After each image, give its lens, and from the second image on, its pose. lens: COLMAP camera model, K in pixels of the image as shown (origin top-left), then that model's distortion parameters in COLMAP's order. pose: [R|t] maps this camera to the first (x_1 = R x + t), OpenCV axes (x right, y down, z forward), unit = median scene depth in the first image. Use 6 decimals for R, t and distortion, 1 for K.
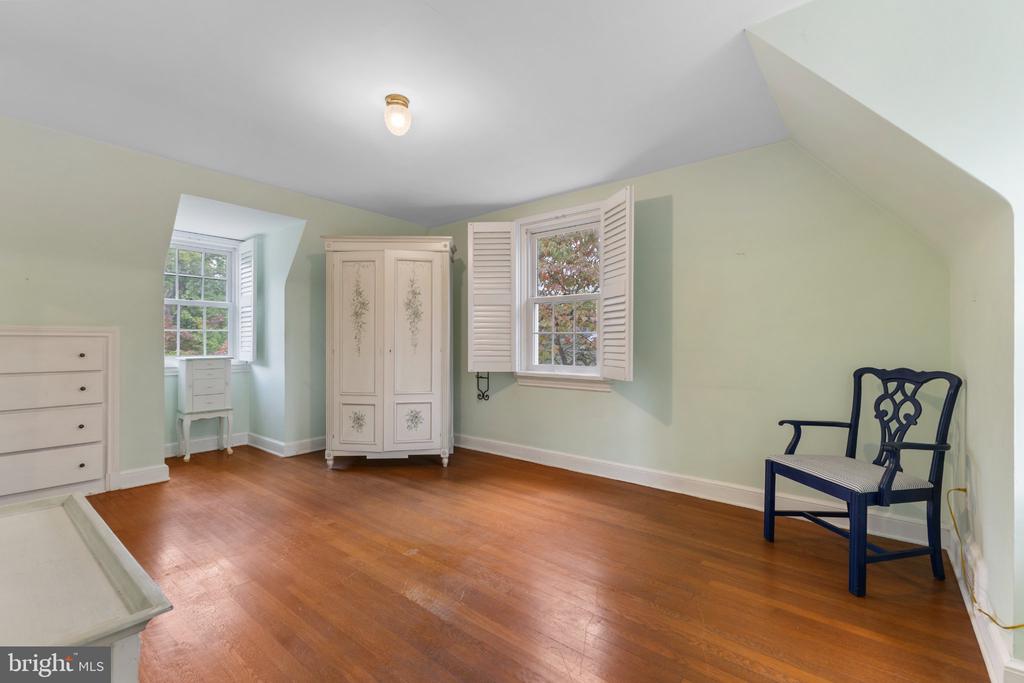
lens RADIAL K [[441.7, 0, 511.9], [0, 441.7, 336.1], [0, 0, 1]] dist [0.010457, -0.000142]
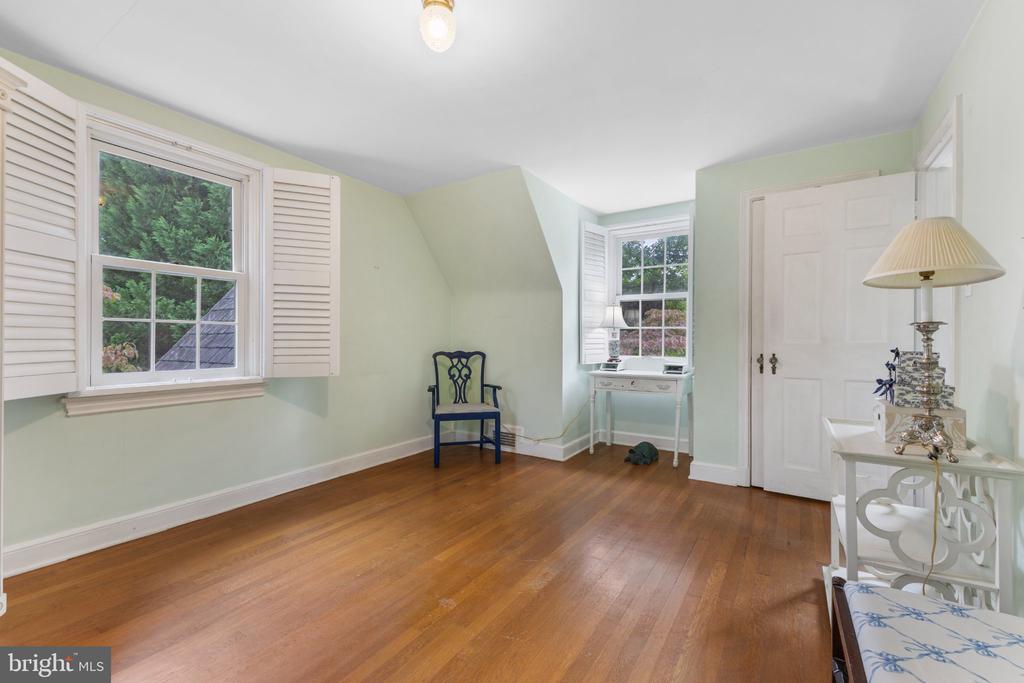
lens RADIAL K [[442.5, 0, 509.8], [0, 442.5, 331.9], [0, 0, 1]] dist [0.010158, 0.000232]
pose [[-0.115576, 0.013095, 0.993212, -1.032474], [-0.020532, 0.999668, -0.015570, 0.014794], [-0.993086, -0.022192, -0.115268, 0.993156]]
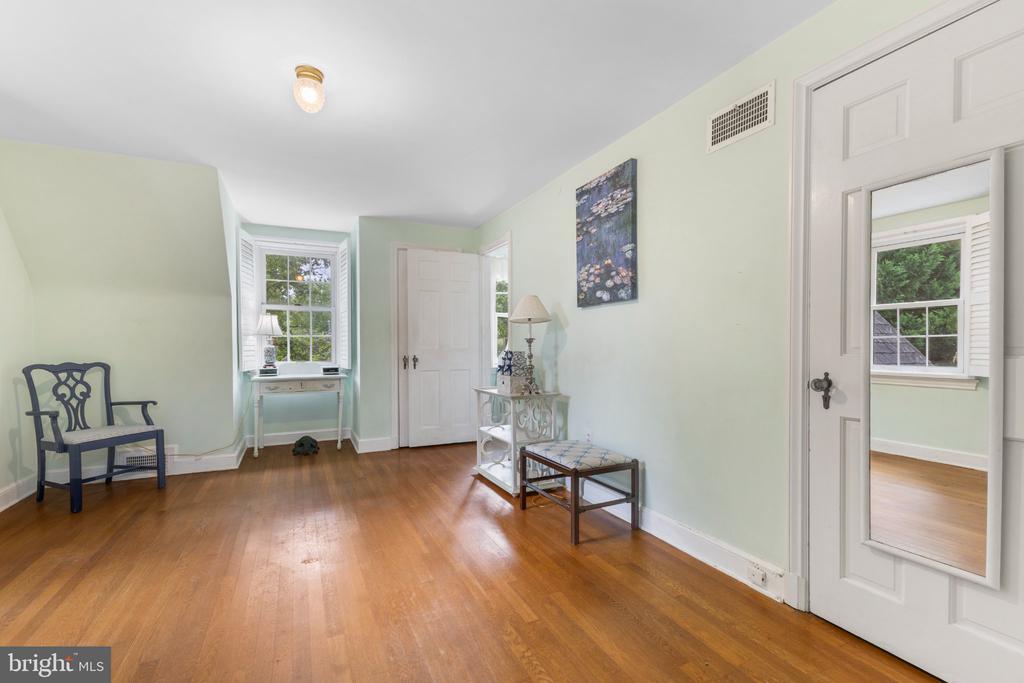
lens RADIAL K [[445.4, 0, 510.7], [0, 445.4, 340.0], [0, 0, 1]] dist [0.001498, -0.000126]
pose [[-0.907403, 0.004409, 0.420238, -1.036938], [-0.008215, 0.999568, -0.028227, 0.026951], [-0.420181, -0.029065, -0.906975, 1.698030]]
